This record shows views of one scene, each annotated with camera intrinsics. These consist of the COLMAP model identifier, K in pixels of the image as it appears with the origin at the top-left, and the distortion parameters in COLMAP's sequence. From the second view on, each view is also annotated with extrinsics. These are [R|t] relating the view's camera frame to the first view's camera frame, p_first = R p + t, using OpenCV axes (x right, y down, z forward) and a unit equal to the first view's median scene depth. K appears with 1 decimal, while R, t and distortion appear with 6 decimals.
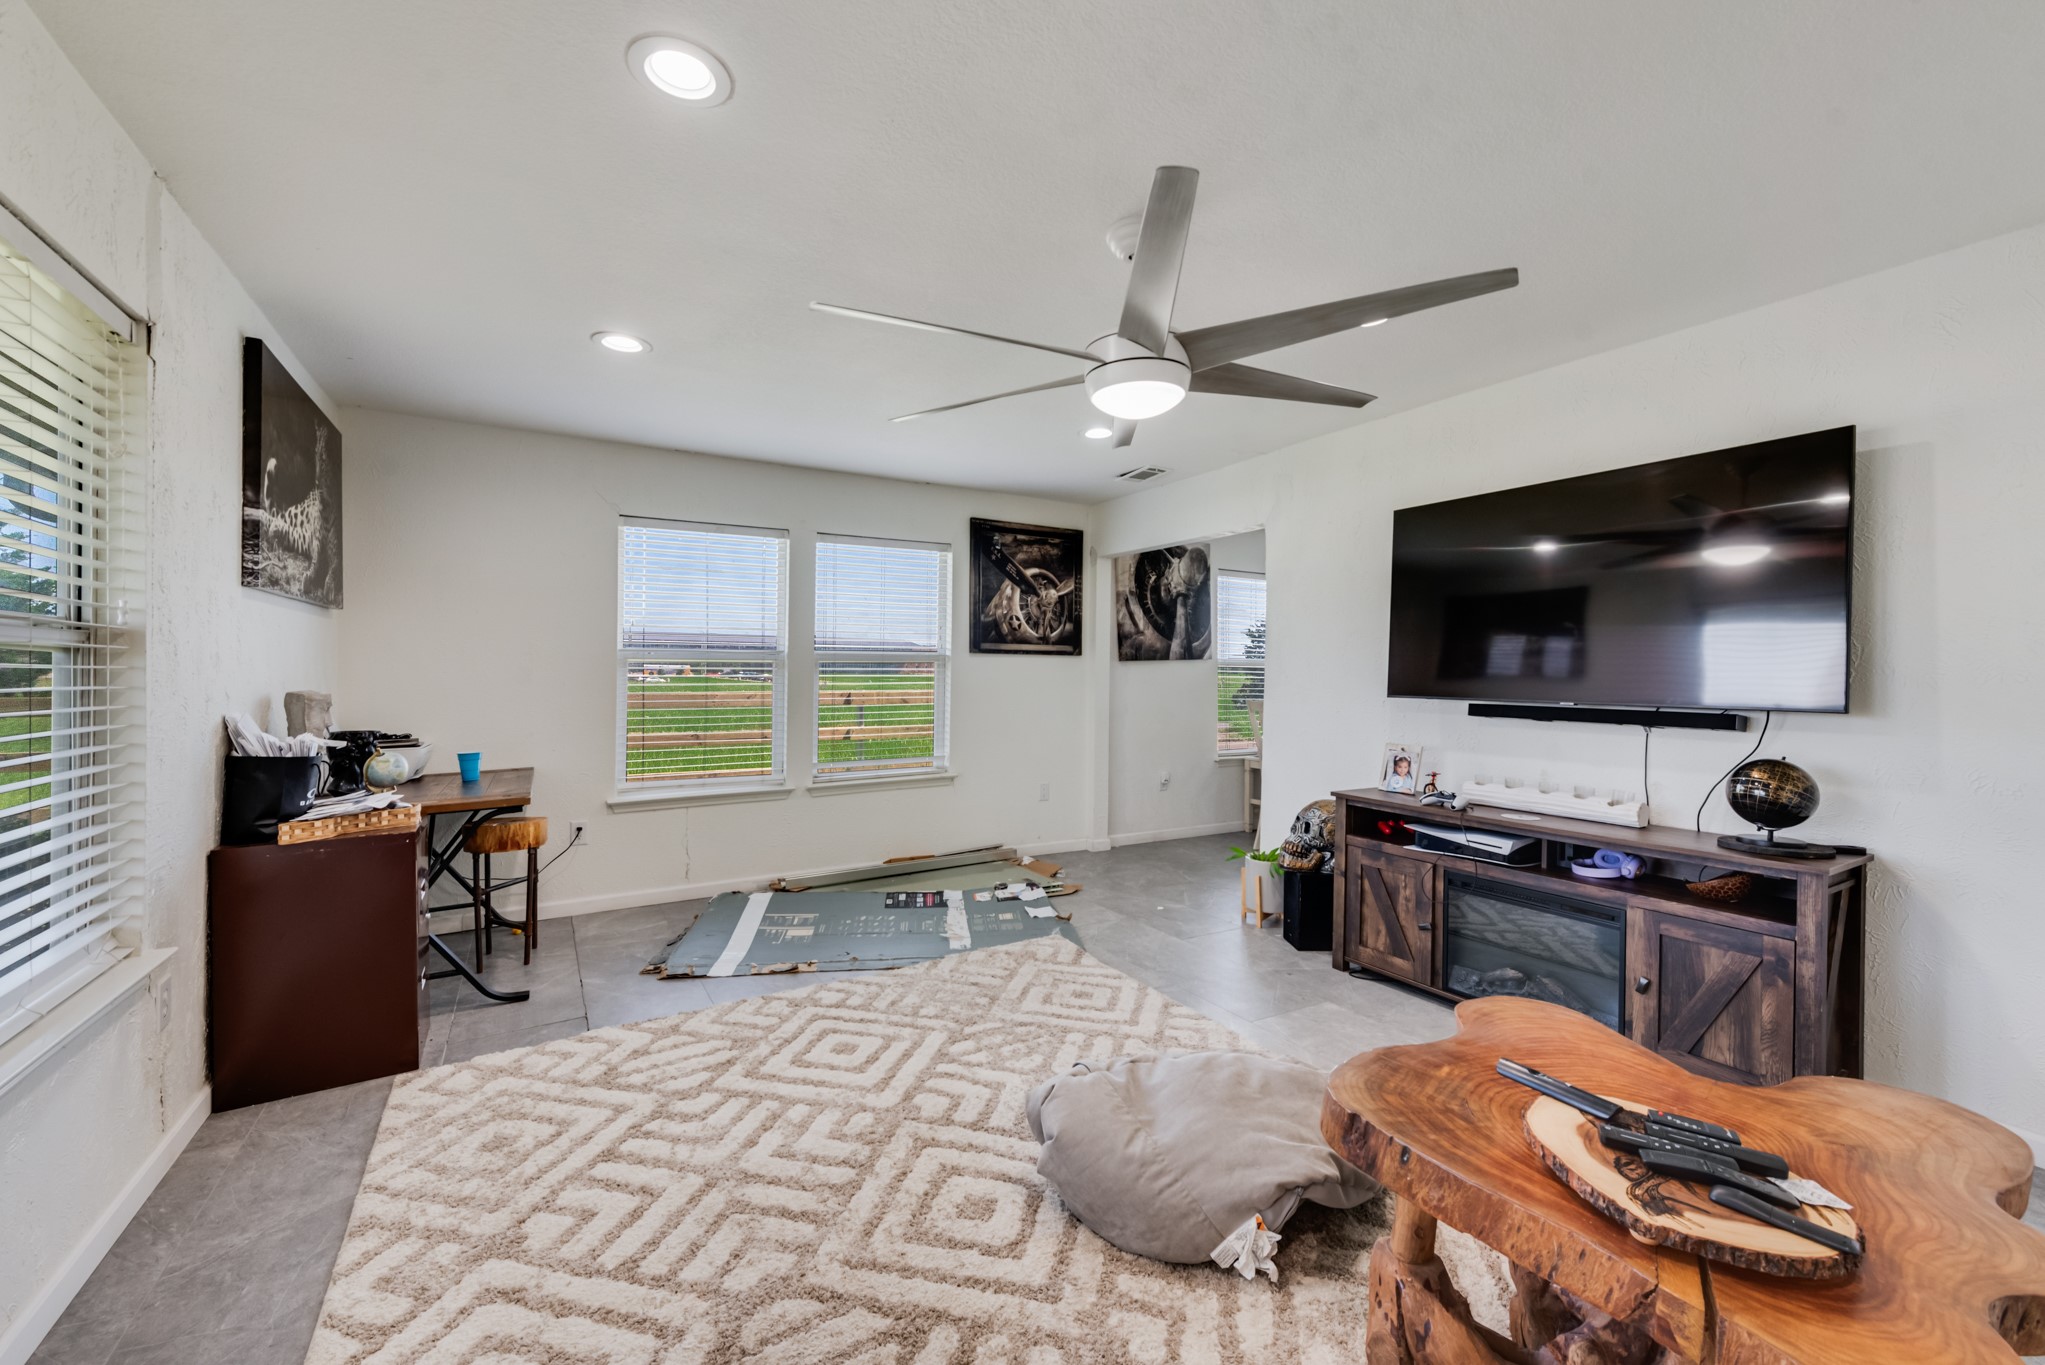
lens RADIAL K [[821.1, 0, 1027.8], [0, 821.1, 677.4], [0, 0, 1]] dist [0.015175, -0.007839]
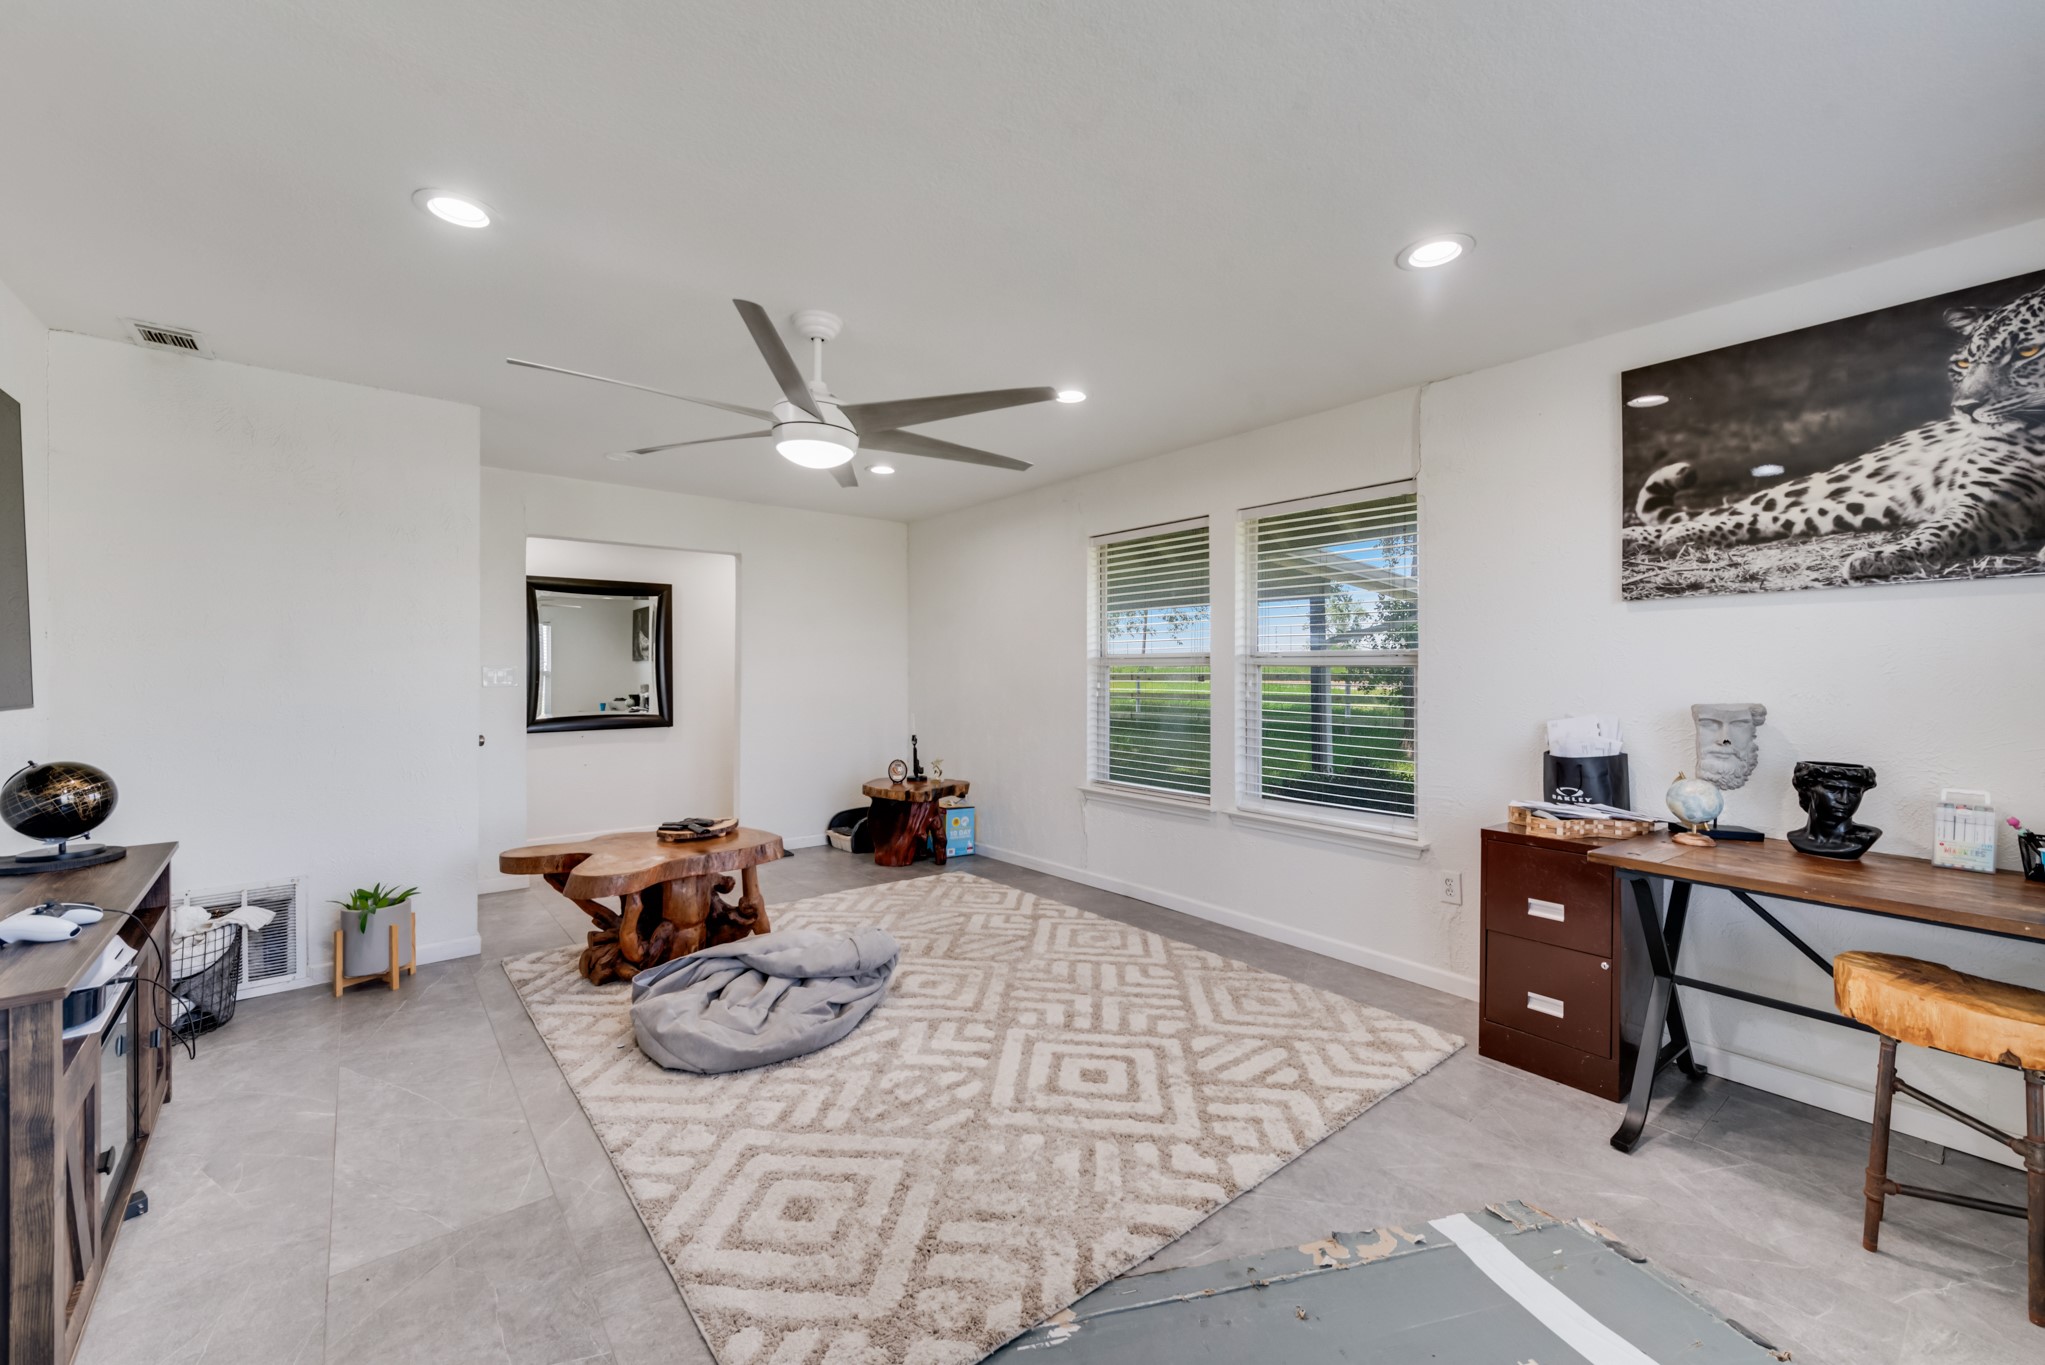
lens RADIAL K [[811.7, 0, 1022.5], [0, 811.7, 682.5], [0, 0, 1]] dist [0.022864, -0.006357]
pose [[-0.990576, -0.006391, -0.136812, -0.009078], [-0.009212, 0.999758, 0.019993, -0.014012], [0.136651, 0.021064, -0.990395, 1.518998]]
